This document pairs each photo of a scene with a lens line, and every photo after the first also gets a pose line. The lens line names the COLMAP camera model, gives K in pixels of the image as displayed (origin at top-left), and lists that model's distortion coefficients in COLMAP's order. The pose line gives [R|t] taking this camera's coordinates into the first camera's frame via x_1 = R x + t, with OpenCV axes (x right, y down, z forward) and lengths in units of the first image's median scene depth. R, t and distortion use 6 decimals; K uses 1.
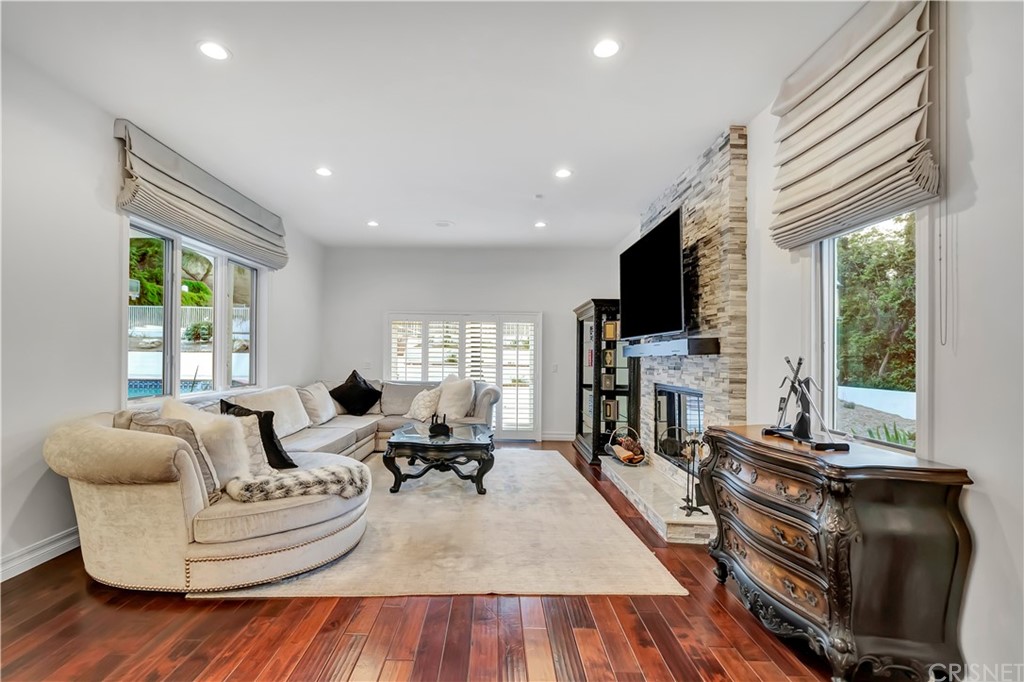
lens RADIAL K [[481.1, 0, 510.5], [0, 481.1, 351.9], [0, 0, 1]] dist [0.002319, 0.000276]
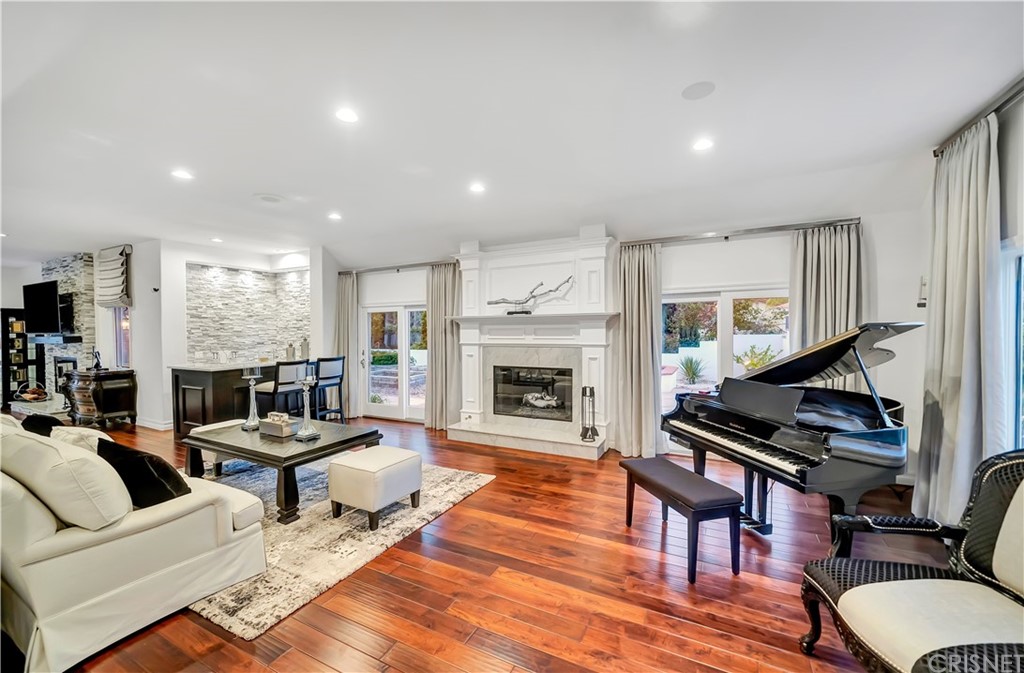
lens RADIAL K [[364.1, 0, 526.0], [0, 364.1, 330.7], [0, 0, 1]] dist [-0.000127, -0.000018]
pose [[0.445604, -0.027121, 0.894819, -0.156673], [0.006738, 0.999614, 0.026942, -0.063896], [-0.895205, -0.005977, 0.445615, -1.321729]]
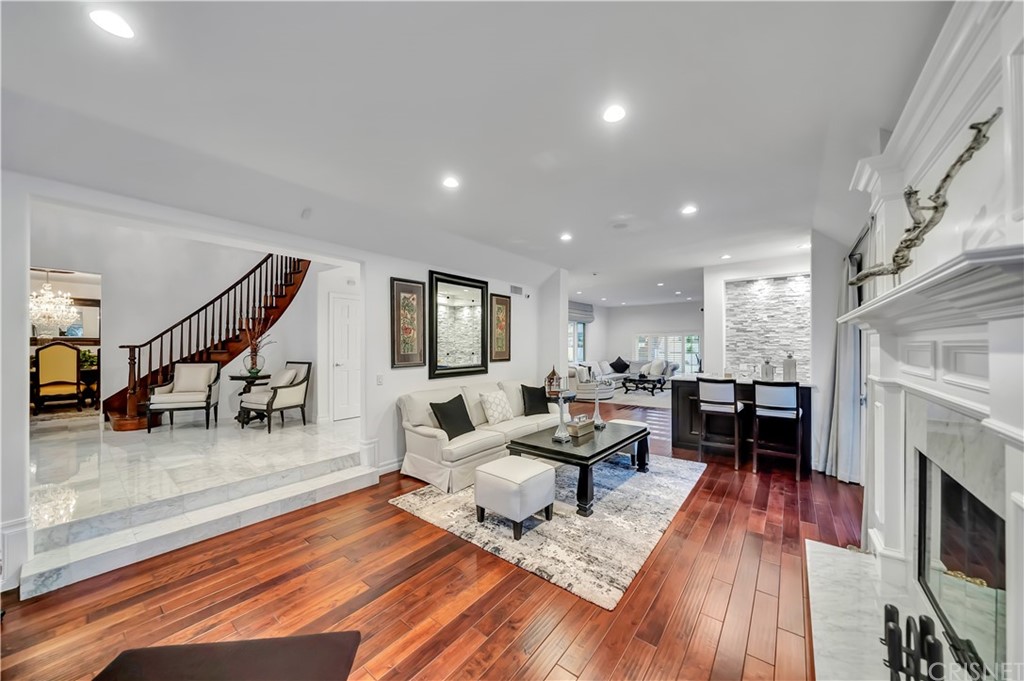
lens RADIAL K [[378.2, 0, 512.0], [0, 378.2, 340.5], [0, 0, 1]] dist [-0.000583, -0.000003]
pose [[0.785474, -0.023463, -0.618450, 0.674775], [0.020689, 0.999718, -0.011651, -0.051039], [0.618549, -0.003643, 0.785738, -1.346277]]
